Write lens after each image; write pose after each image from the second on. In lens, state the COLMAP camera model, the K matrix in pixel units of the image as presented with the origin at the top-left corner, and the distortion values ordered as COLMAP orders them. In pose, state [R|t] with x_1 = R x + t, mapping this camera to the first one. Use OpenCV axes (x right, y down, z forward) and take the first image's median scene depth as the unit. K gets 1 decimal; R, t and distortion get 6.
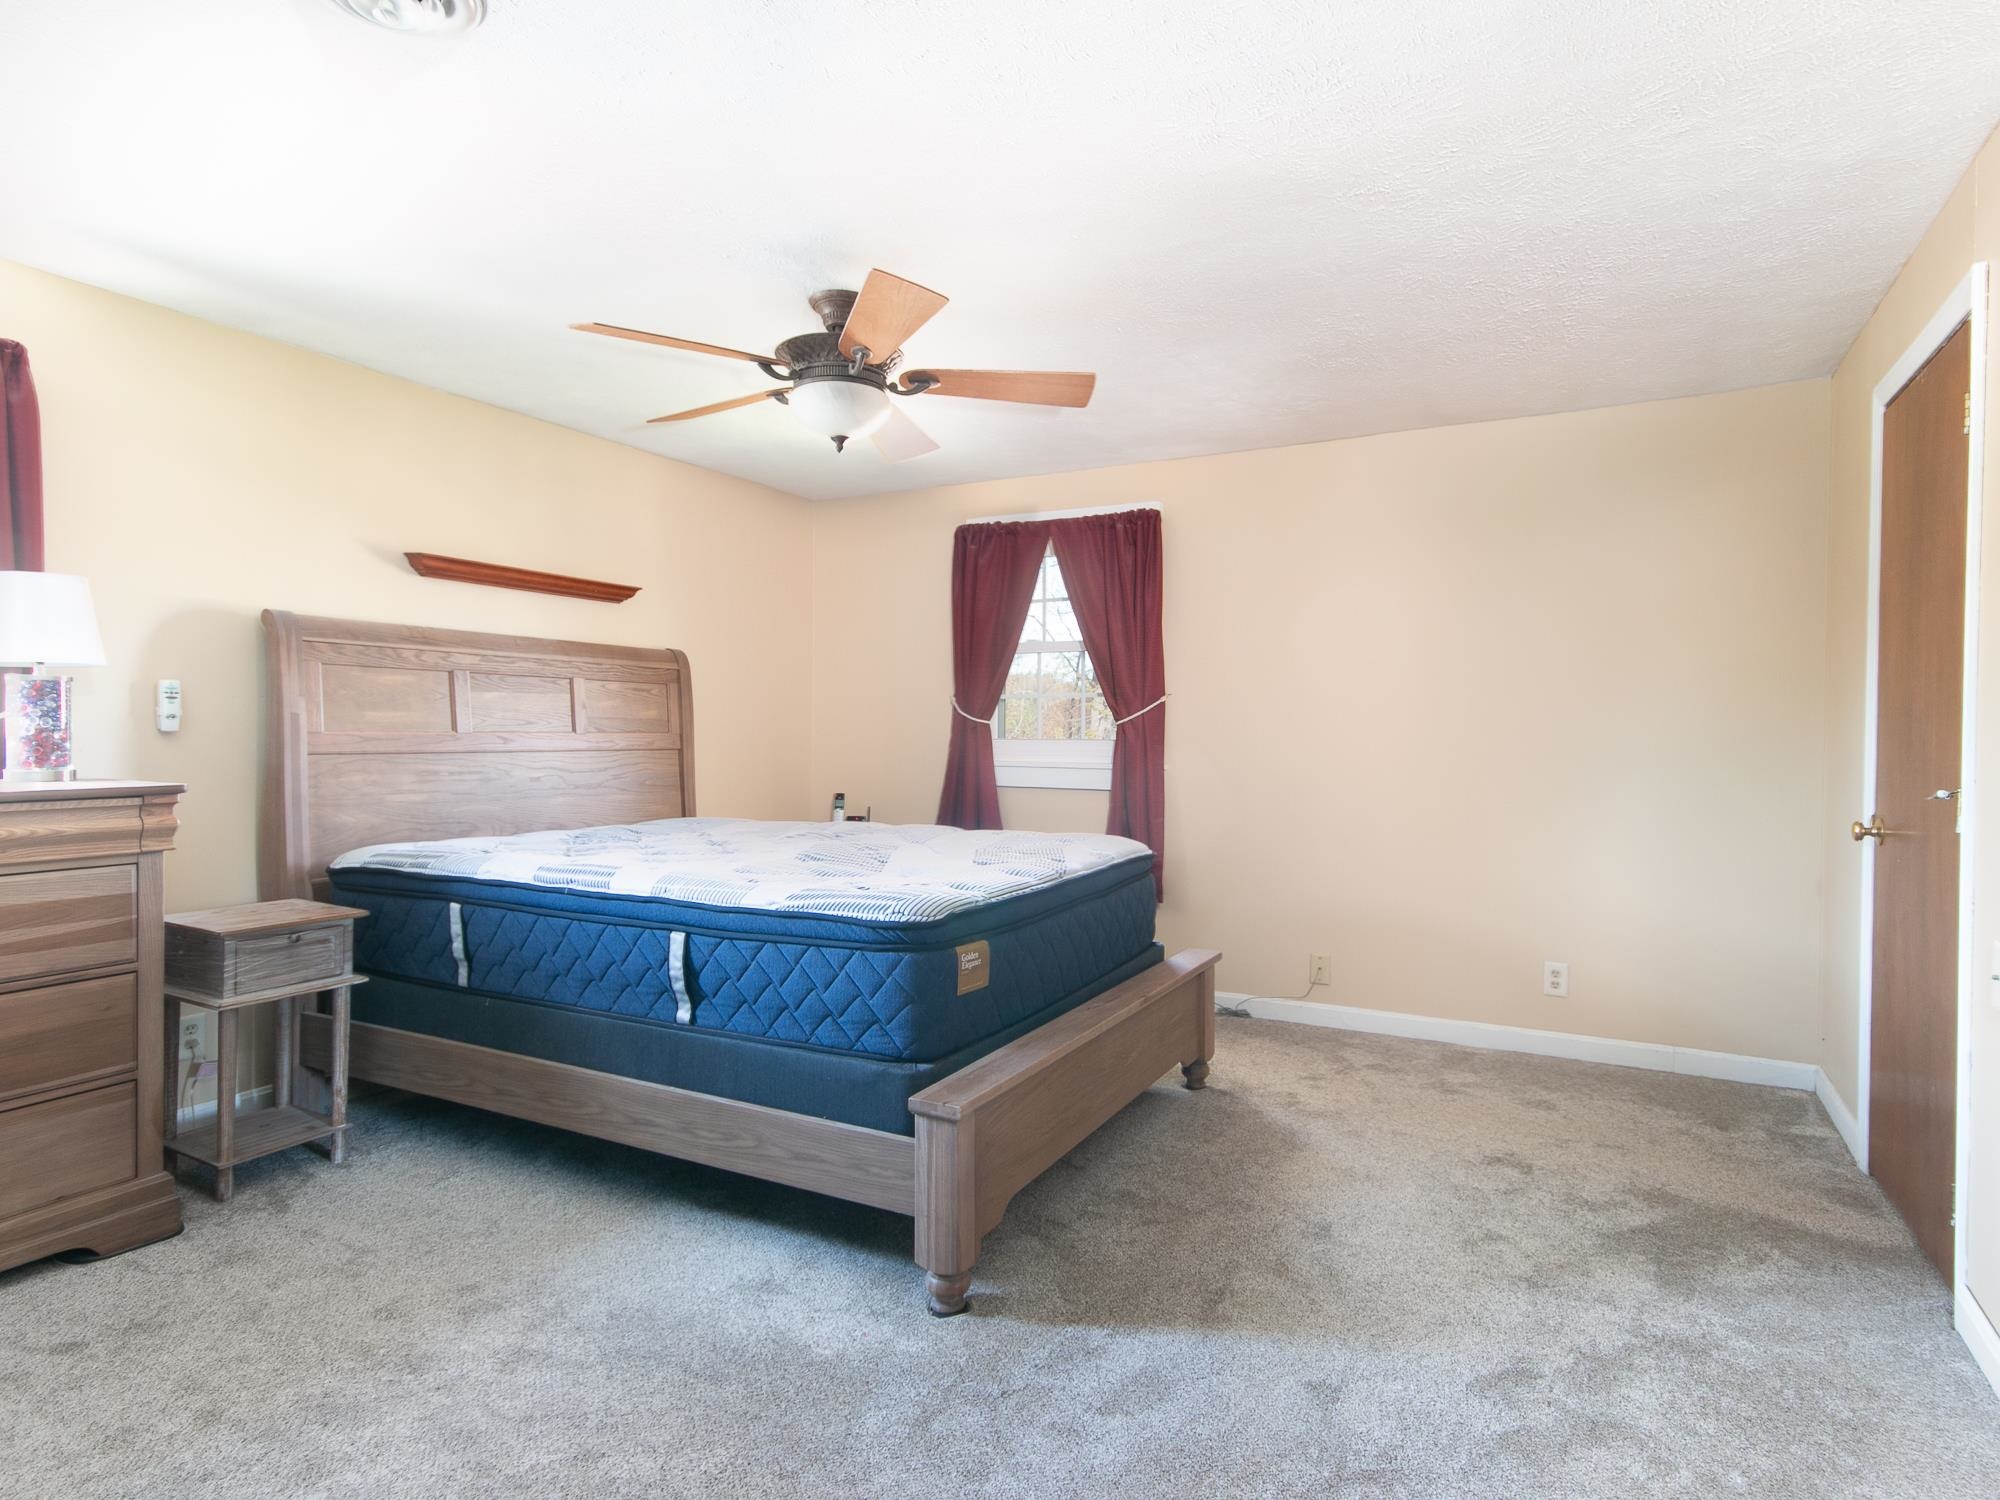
lens RADIAL K [[1083.8, 0, 1006.3], [0, 1083.8, 746.8], [0, 0, 1]] dist [-0.001881, -0.000806]
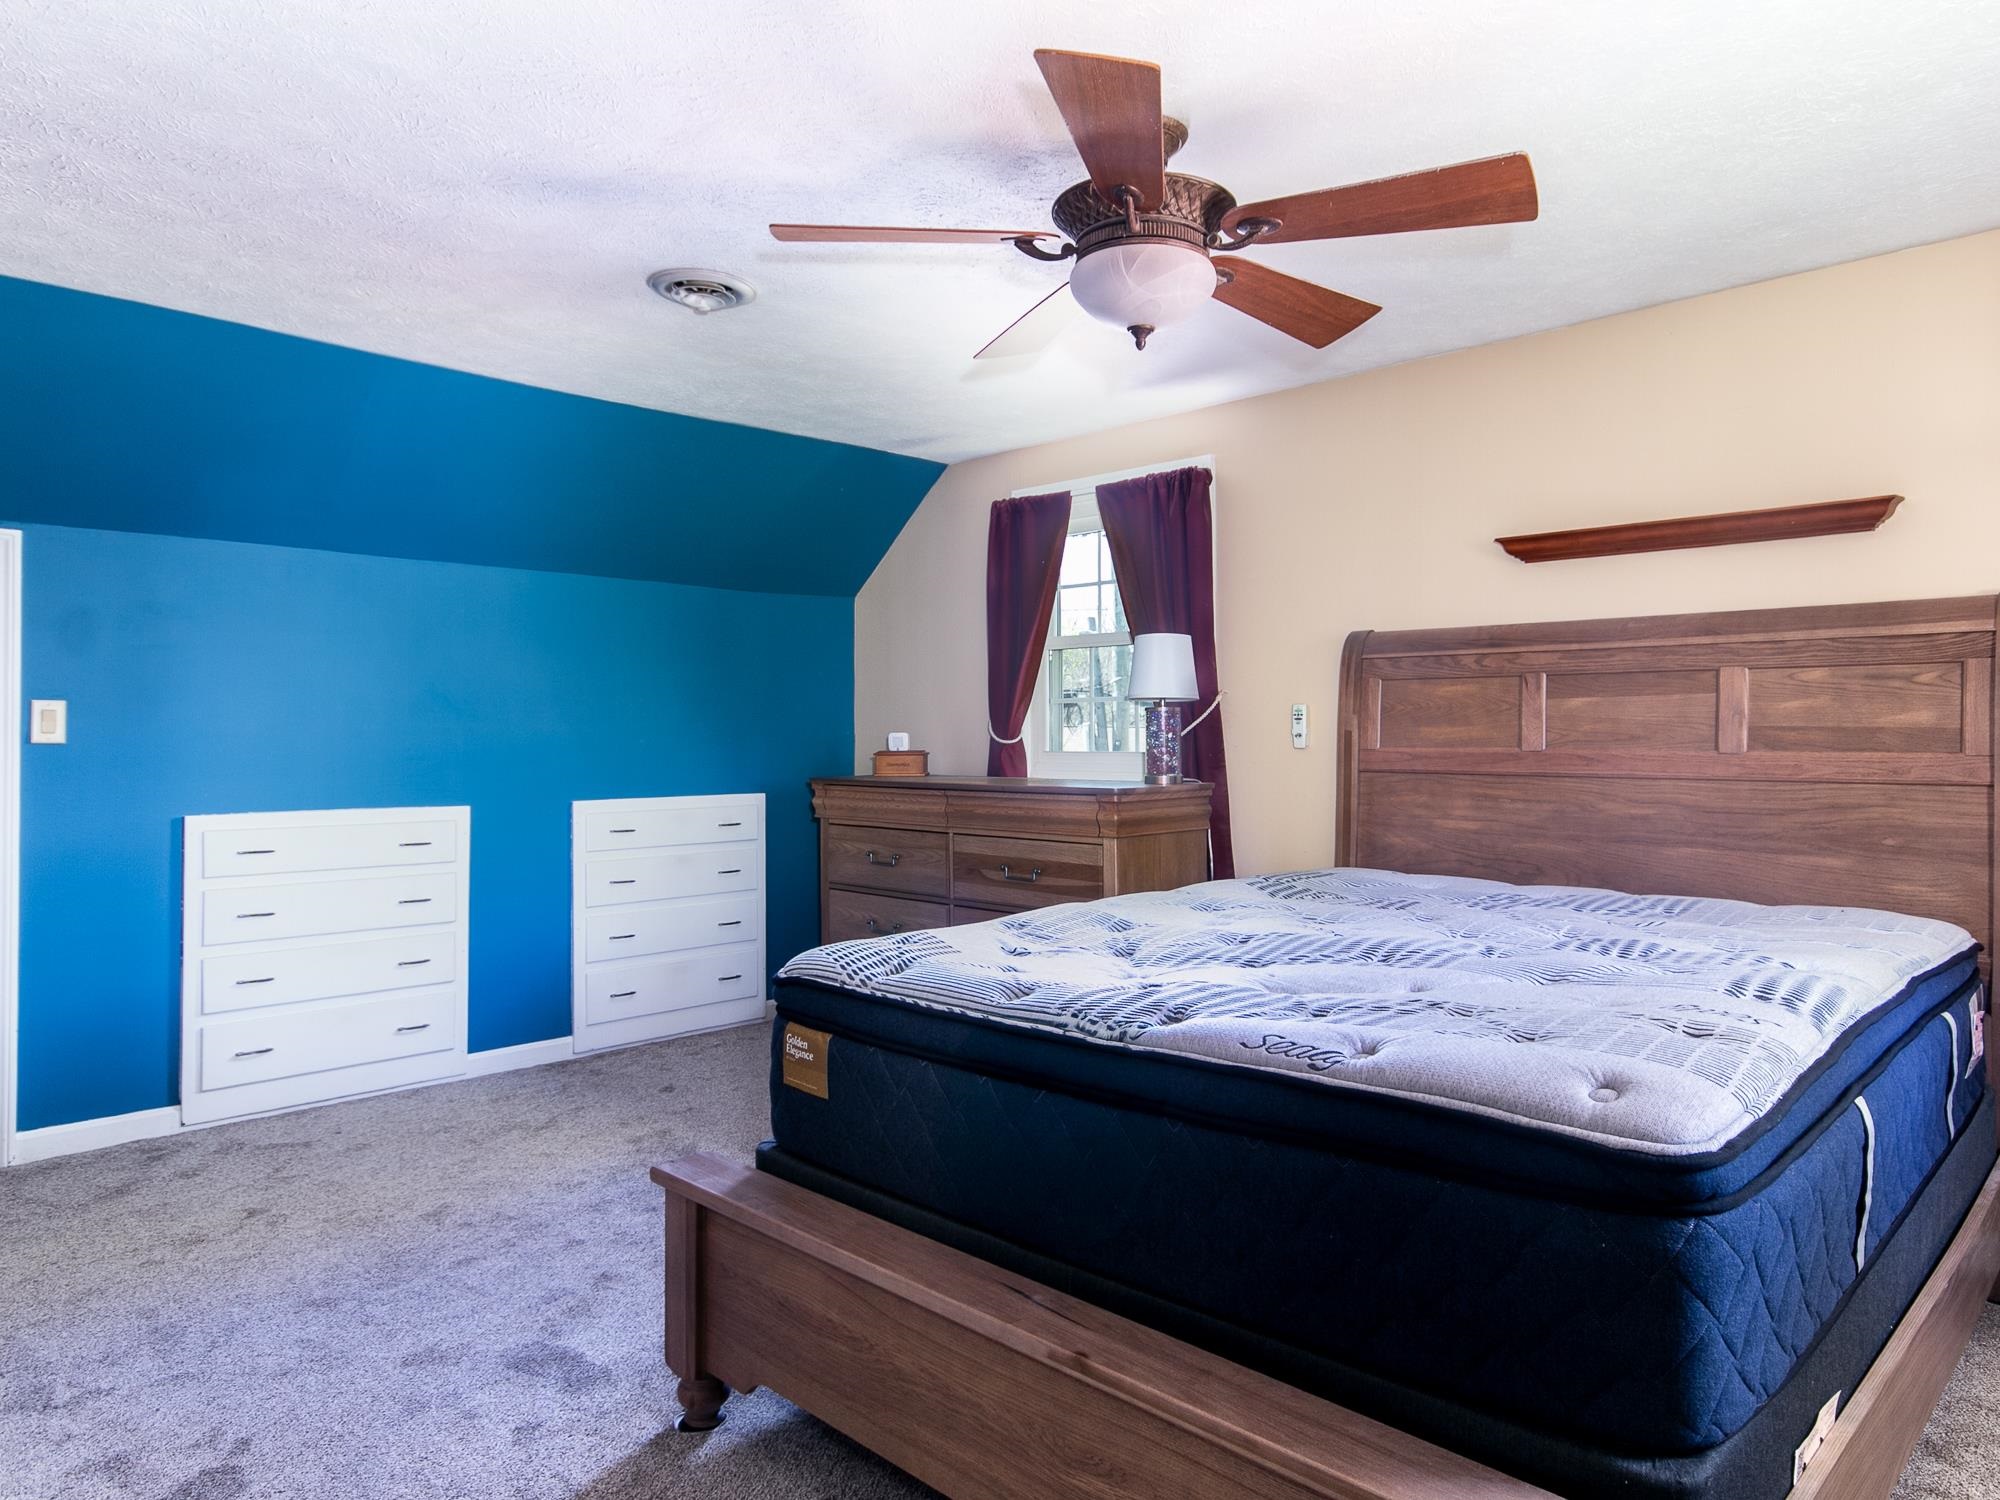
lens RADIAL K [[1239.4, 0, 1006.4], [0, 1239.4, 743.4], [0, 0, 1]] dist [-0.006135, -0.000770]
pose [[-0.267372, -0.004798, -0.963582, 0.512712], [-0.017108, 0.999854, -0.000231, -0.012096], [0.963442, 0.016423, -0.267415, 0.916772]]
